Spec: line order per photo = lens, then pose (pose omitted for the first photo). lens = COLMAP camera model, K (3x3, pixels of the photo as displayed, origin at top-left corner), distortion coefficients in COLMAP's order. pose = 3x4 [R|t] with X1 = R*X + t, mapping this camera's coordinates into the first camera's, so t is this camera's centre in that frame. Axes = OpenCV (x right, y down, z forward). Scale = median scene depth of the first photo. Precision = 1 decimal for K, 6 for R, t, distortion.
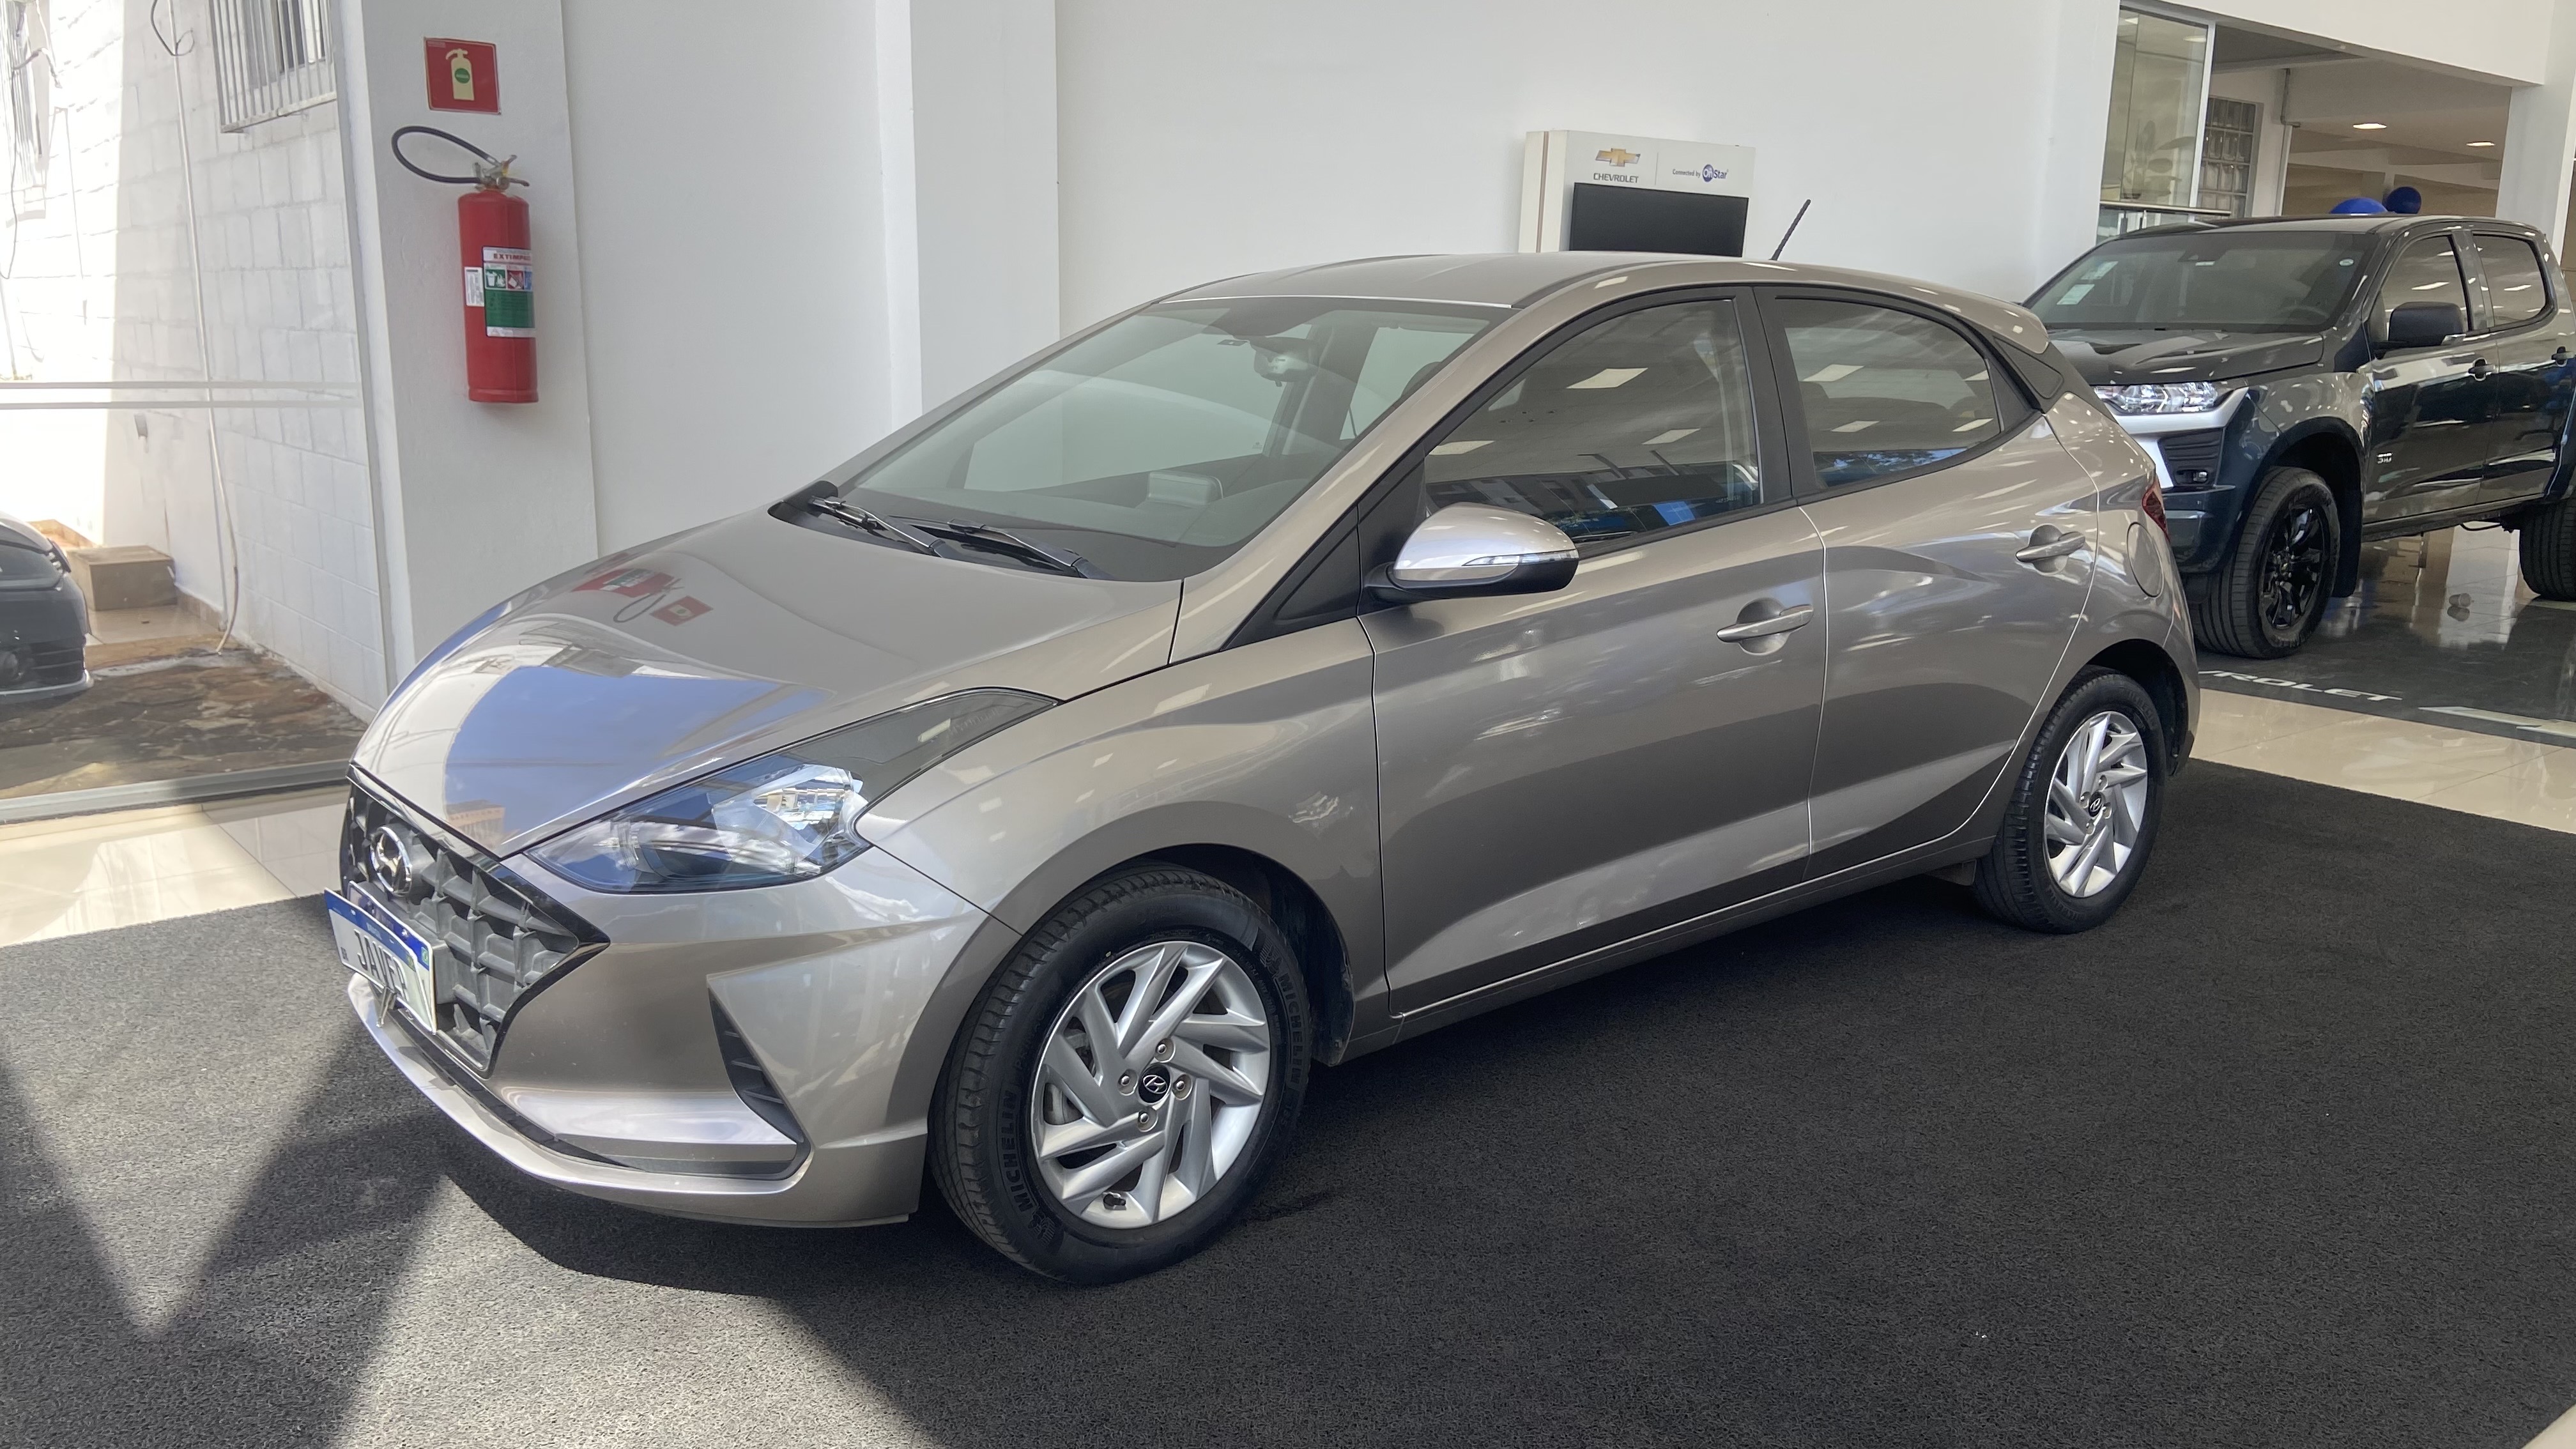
lens RADIAL K [[1947.3, 0, 1287.4], [0, 1947.3, 720.3], [0, 0, 1]] dist [0.077248, -0.000258]
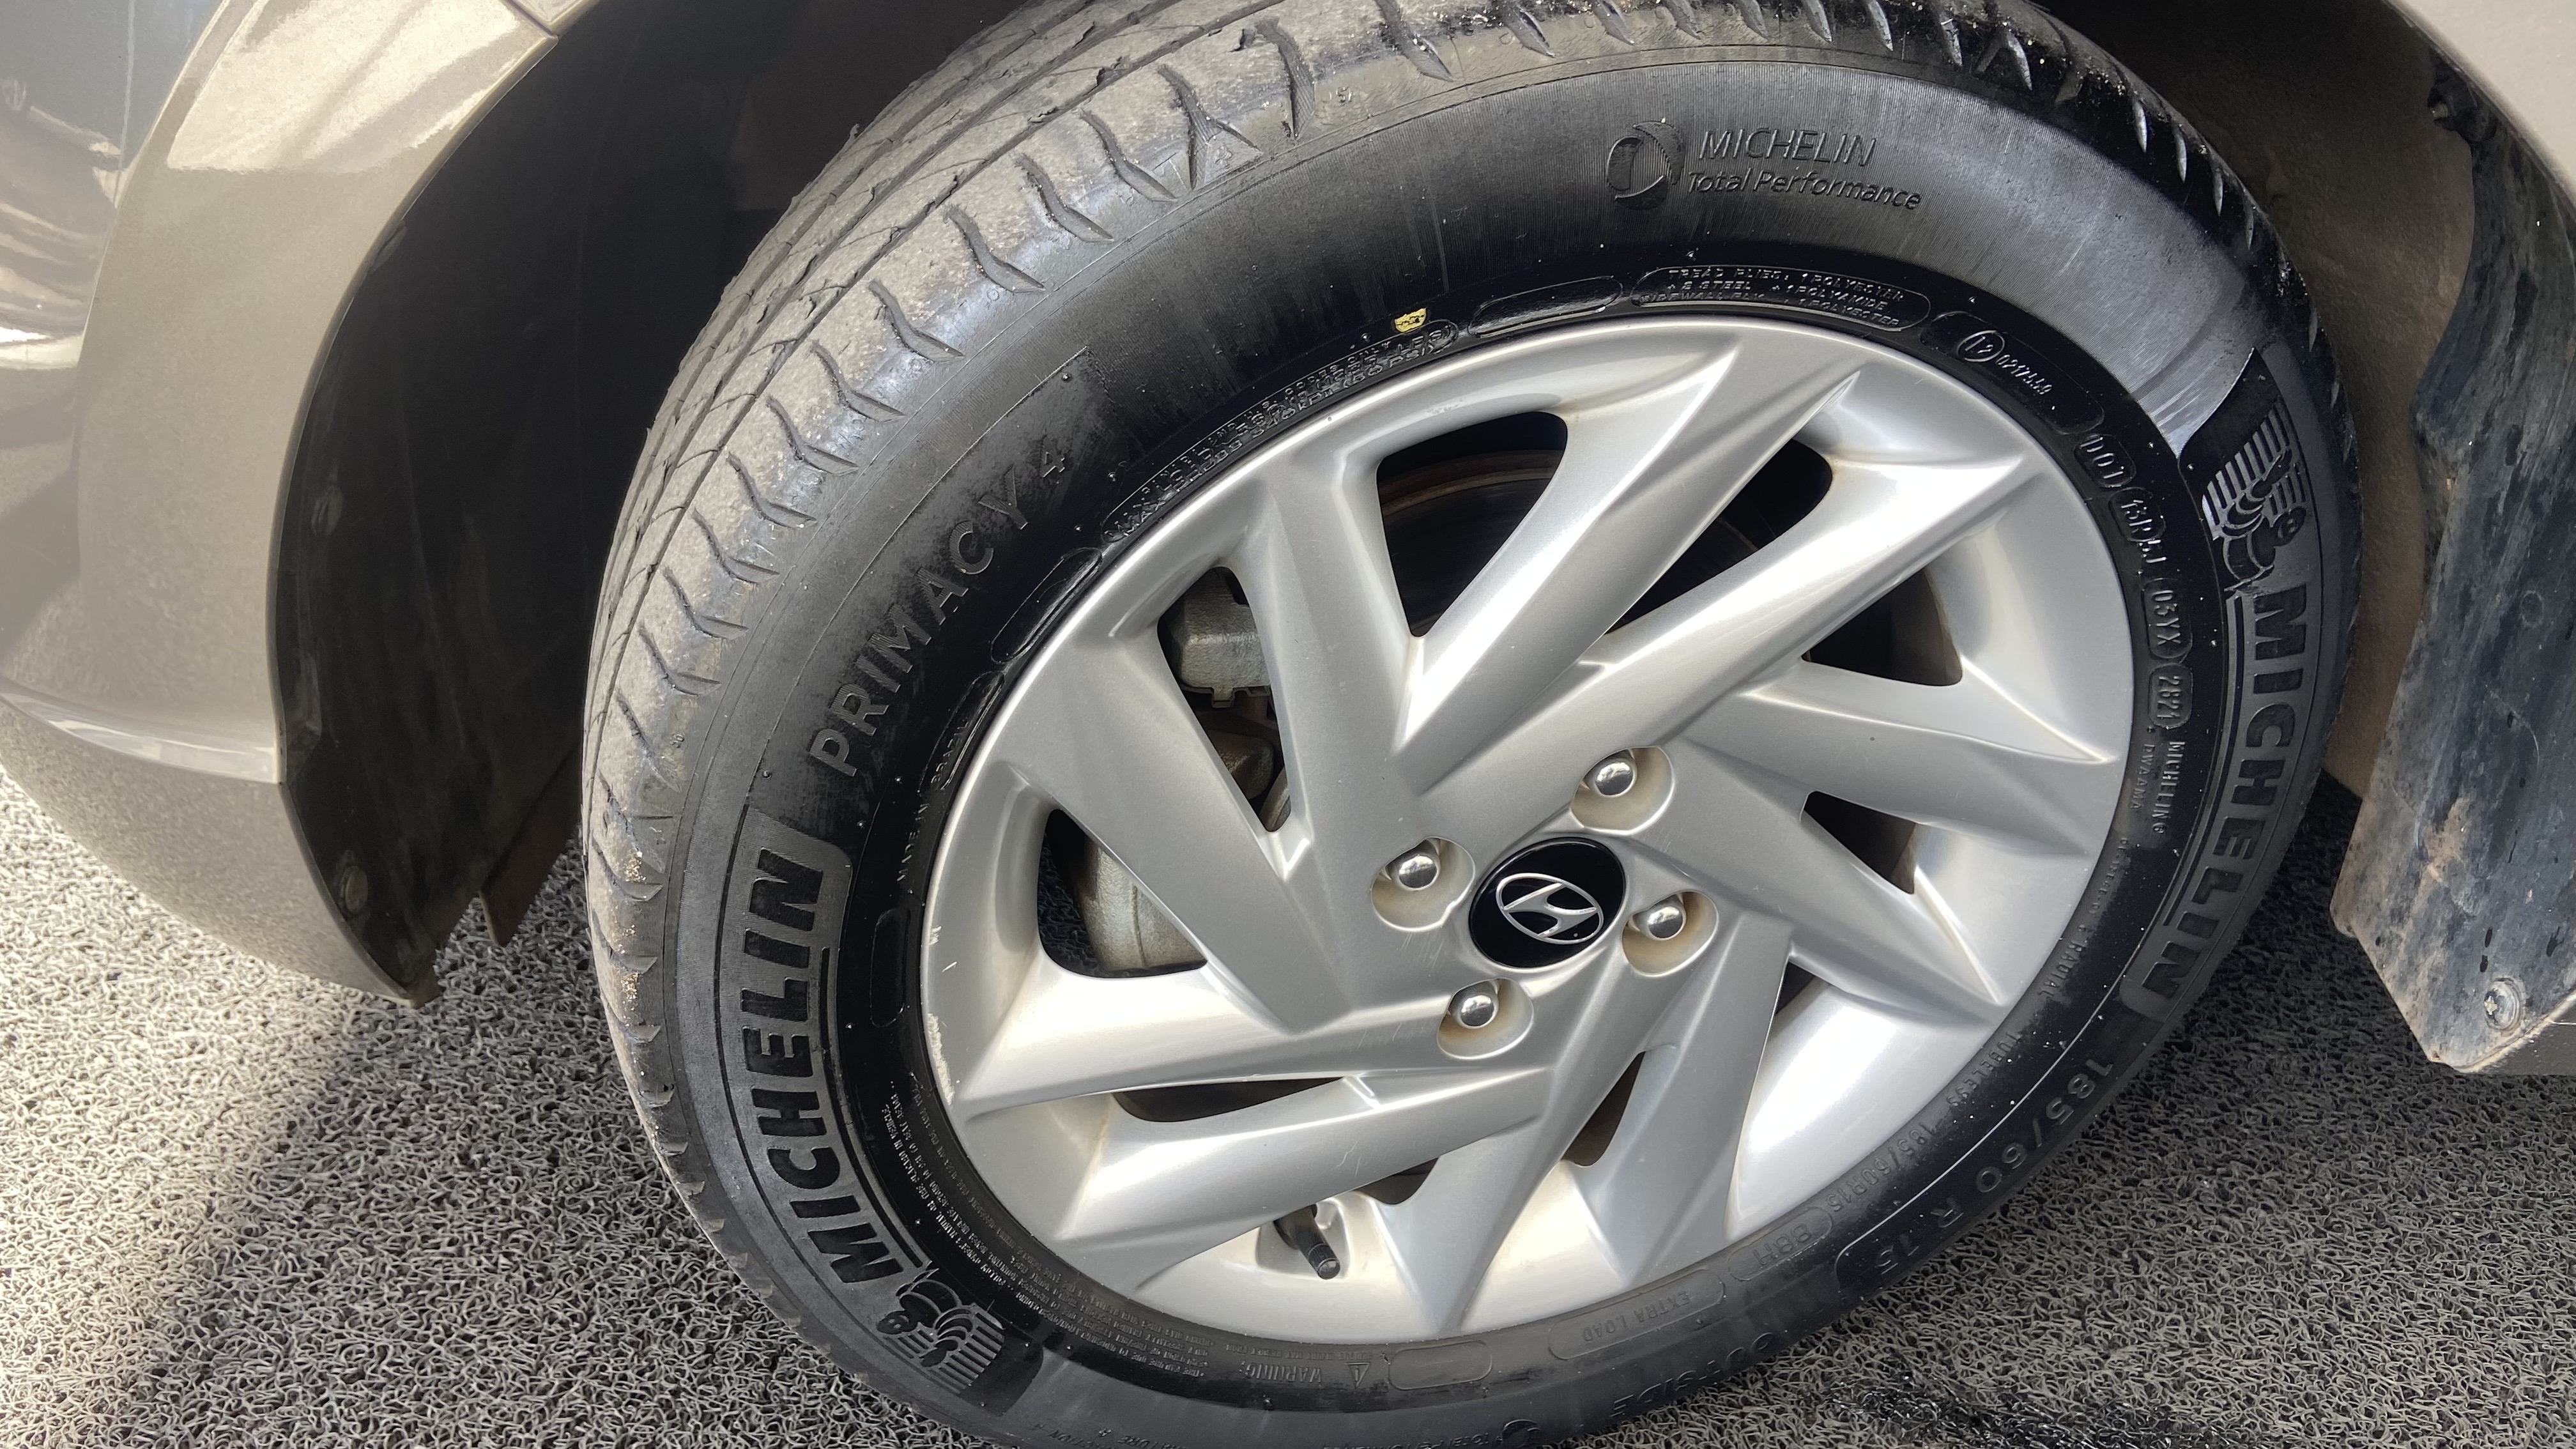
lens RADIAL K [[1947.3, 0, 1287.2], [0, 1947.3, 721.9], [0, 0, 1]] dist [0.077248, -0.000258]
pose [[0.908033, 0.300377, -0.291977, -0.034824], [-0.174120, 0.904587, 0.389107, 0.081307], [0.380997, -0.302483, 0.873696, 0.795683]]
